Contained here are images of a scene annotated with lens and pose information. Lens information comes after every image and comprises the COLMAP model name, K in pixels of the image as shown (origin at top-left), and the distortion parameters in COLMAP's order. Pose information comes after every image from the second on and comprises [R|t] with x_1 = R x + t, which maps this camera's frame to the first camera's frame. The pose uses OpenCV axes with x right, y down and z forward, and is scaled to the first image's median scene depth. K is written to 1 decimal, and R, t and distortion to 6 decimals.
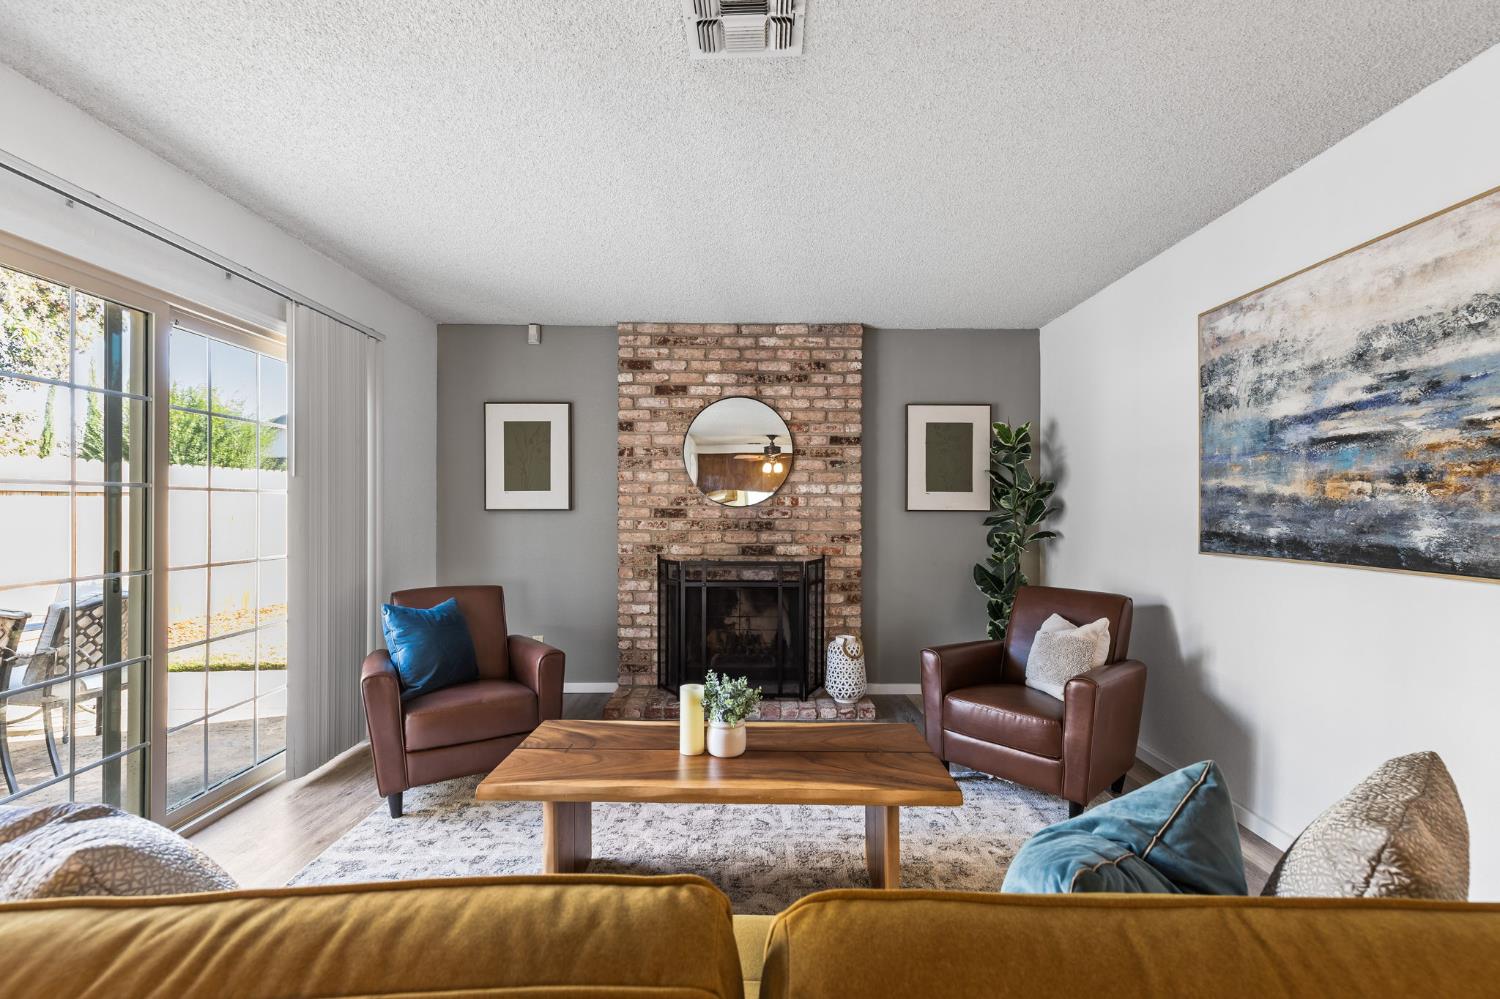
lens RADIAL K [[677.6, 0, 750.1], [0, 677.6, 499.1], [0, 0, 1]] dist [0.007494, 0.000216]
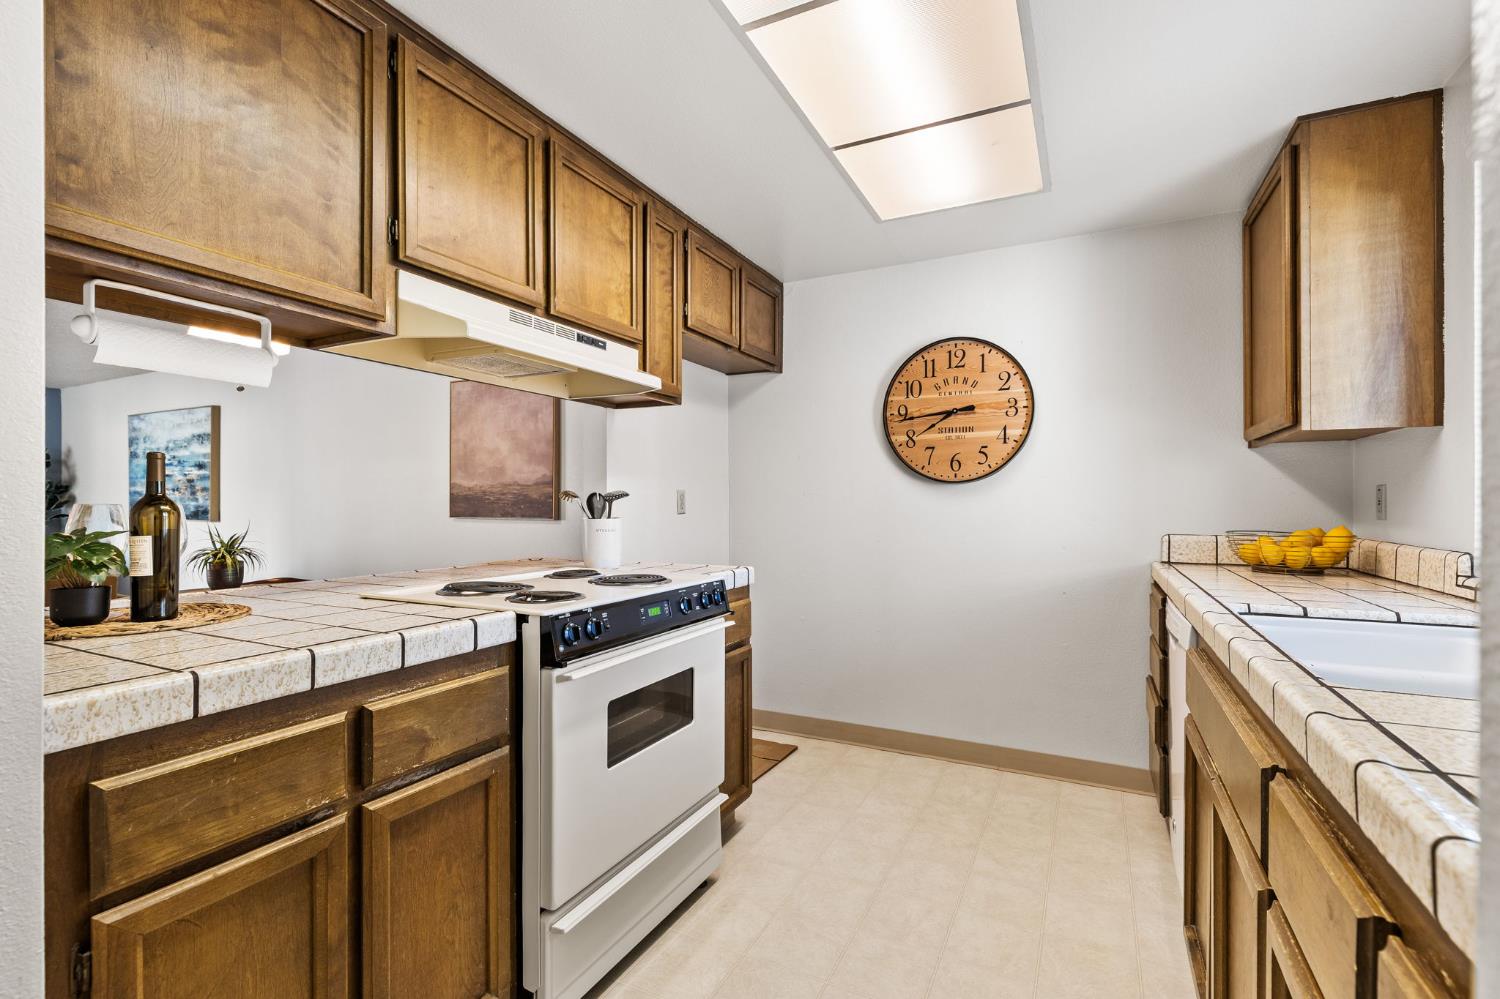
lens RADIAL K [[677.6, 0, 750.1], [0, 677.6, 499.1], [0, 0, 1]] dist [0.007494, 0.000216]
pose [[0.458667, 0.002865, 0.888604, -0.426190], [-0.008985, 0.999959, 0.001414, -0.011783], [-0.888563, -0.008632, 0.458674, -1.949746]]
